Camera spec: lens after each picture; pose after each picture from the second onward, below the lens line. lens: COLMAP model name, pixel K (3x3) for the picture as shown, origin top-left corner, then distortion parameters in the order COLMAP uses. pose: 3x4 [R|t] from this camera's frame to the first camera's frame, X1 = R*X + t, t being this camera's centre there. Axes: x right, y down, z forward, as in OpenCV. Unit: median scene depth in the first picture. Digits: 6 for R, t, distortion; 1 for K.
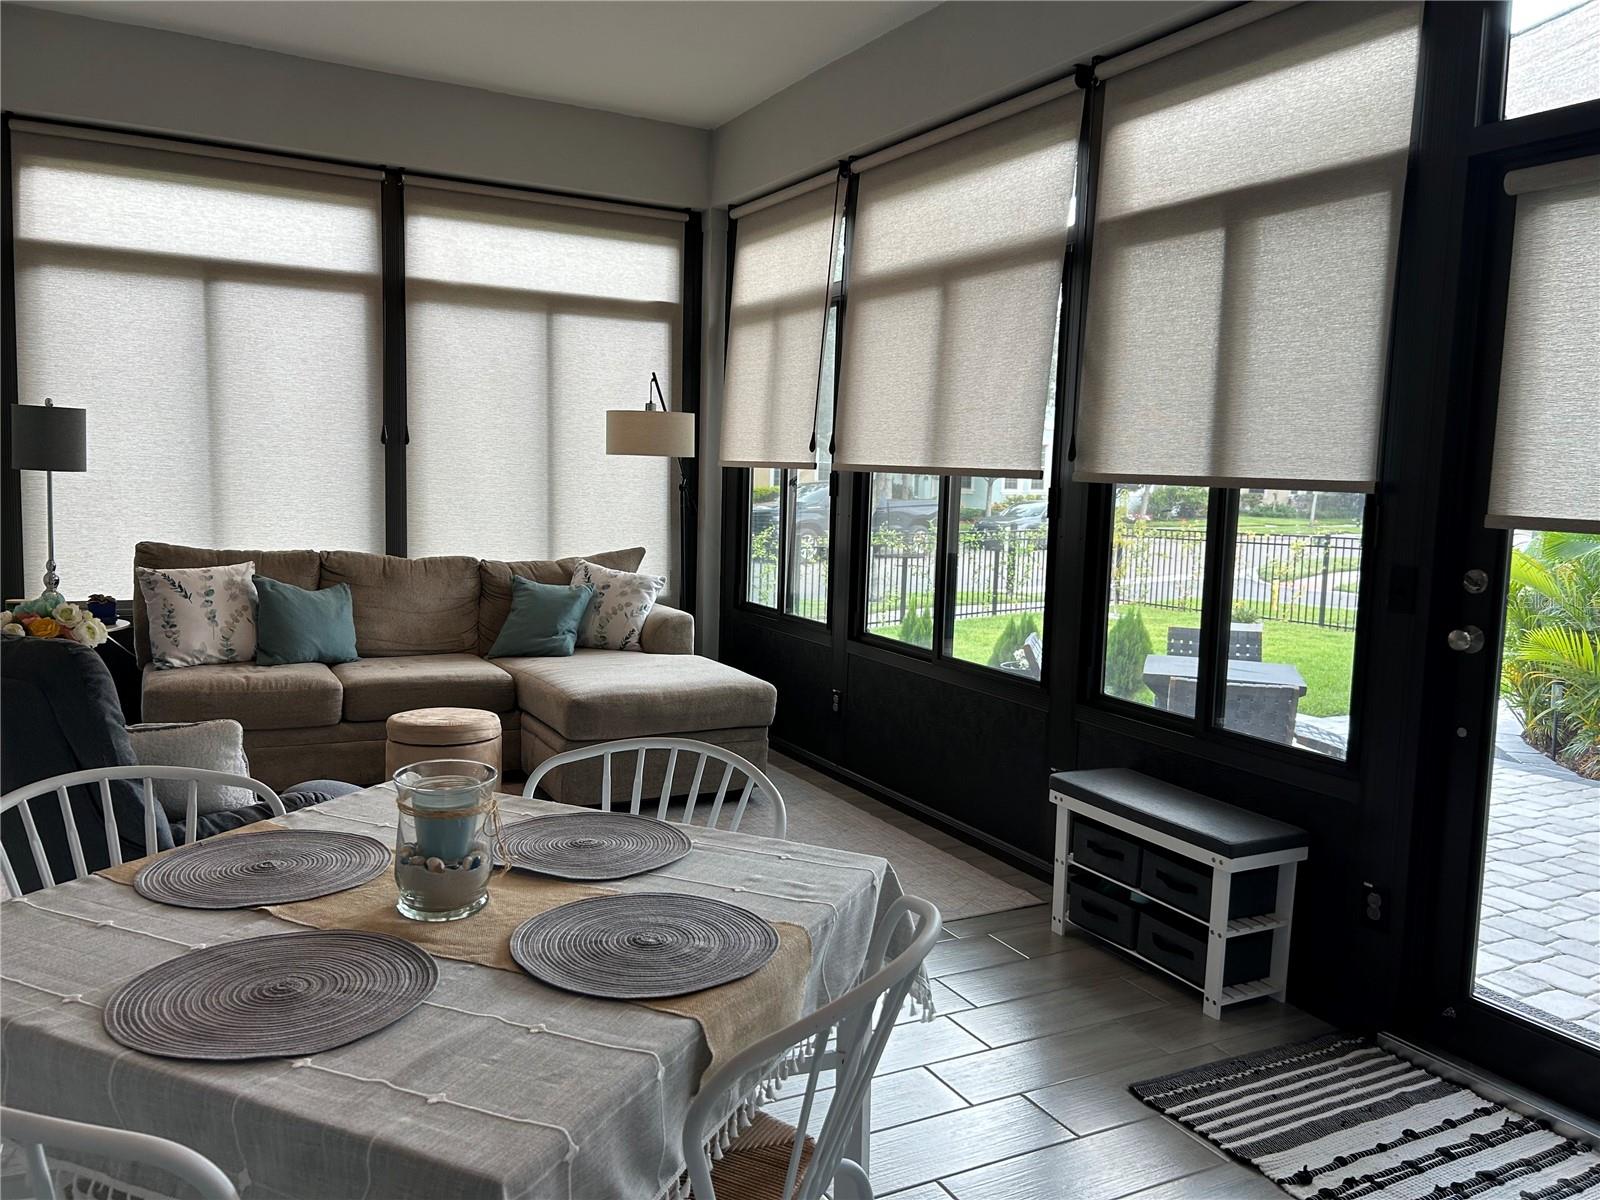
lens RADIAL K [[1201.2, 0, 797.1], [0, 1201.2, 601.3], [0, 0, 1]] dist [0.038473, -0.042089]
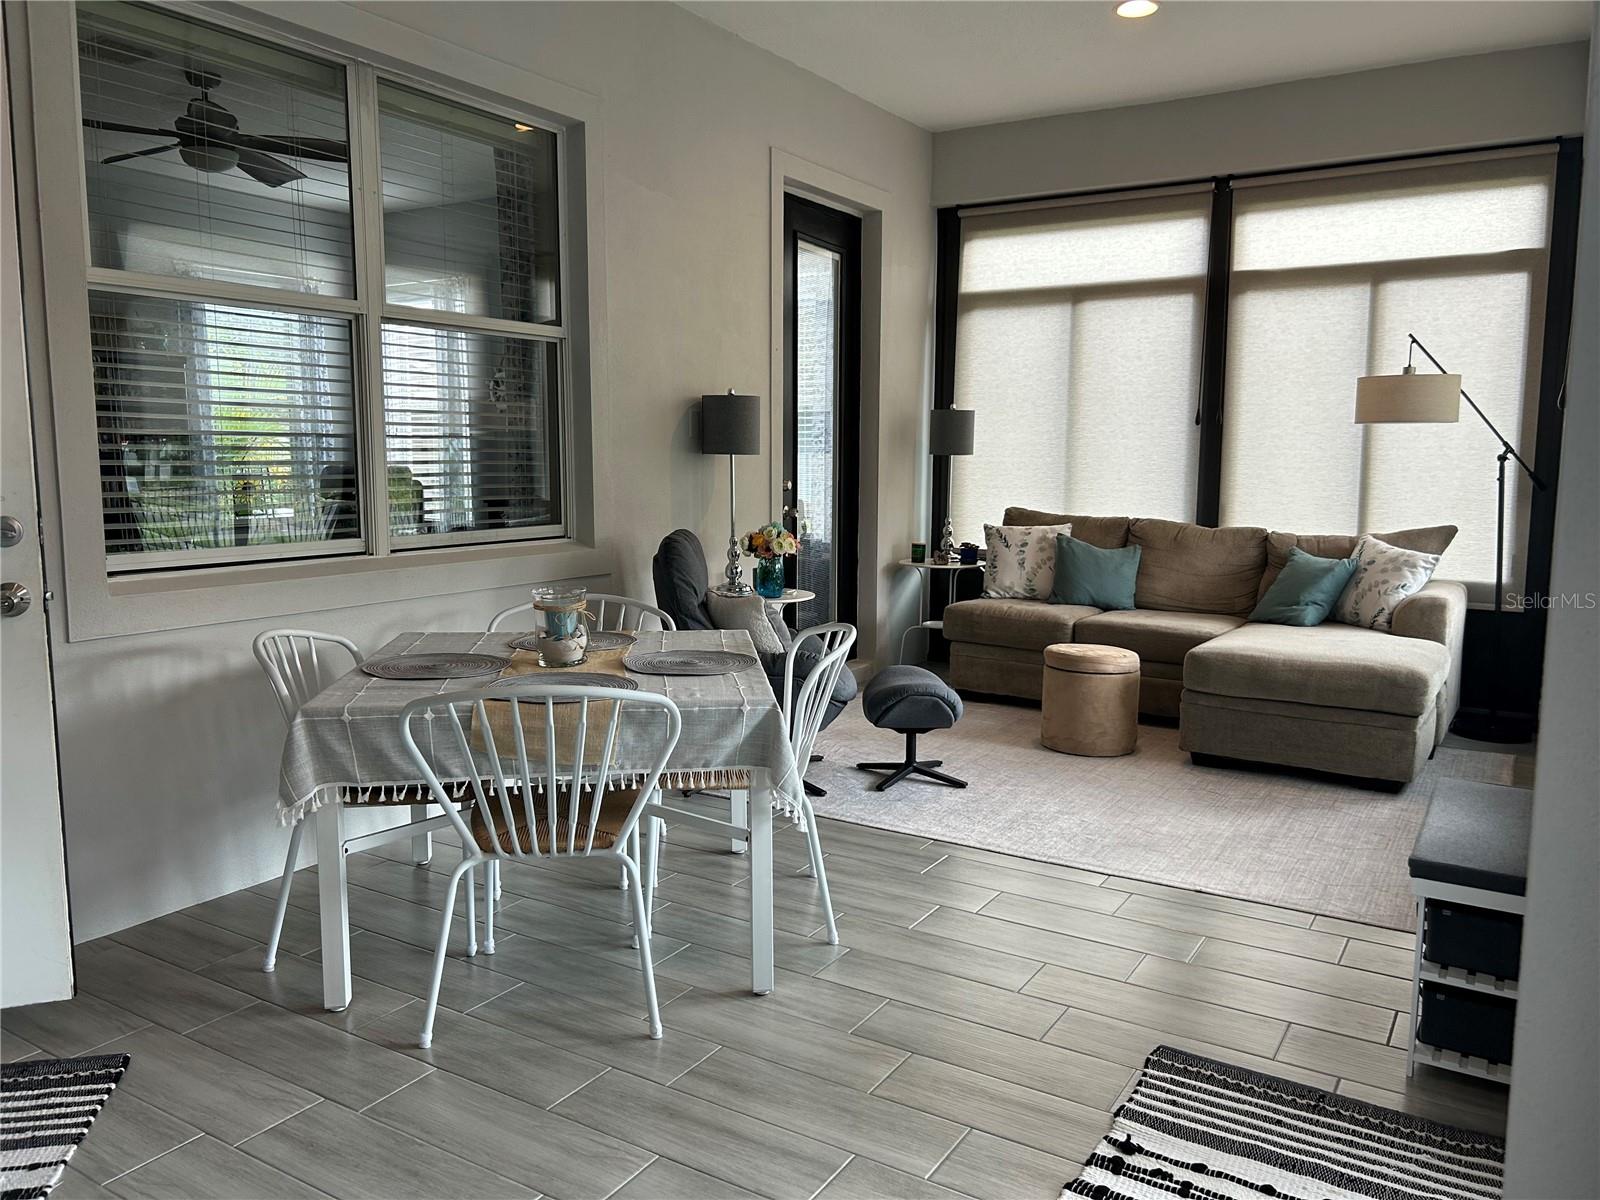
lens RADIAL K [[1201.2, 0, 799.2], [0, 1201.2, 595.2], [0, 0, 1]] dist [0.038473, -0.042089]
pose [[0.496125, 0.076064, -0.864913, 0.481646], [-0.086249, 0.995546, 0.038079, 0.017505], [0.863957, 0.055706, 0.500476, 0.130981]]
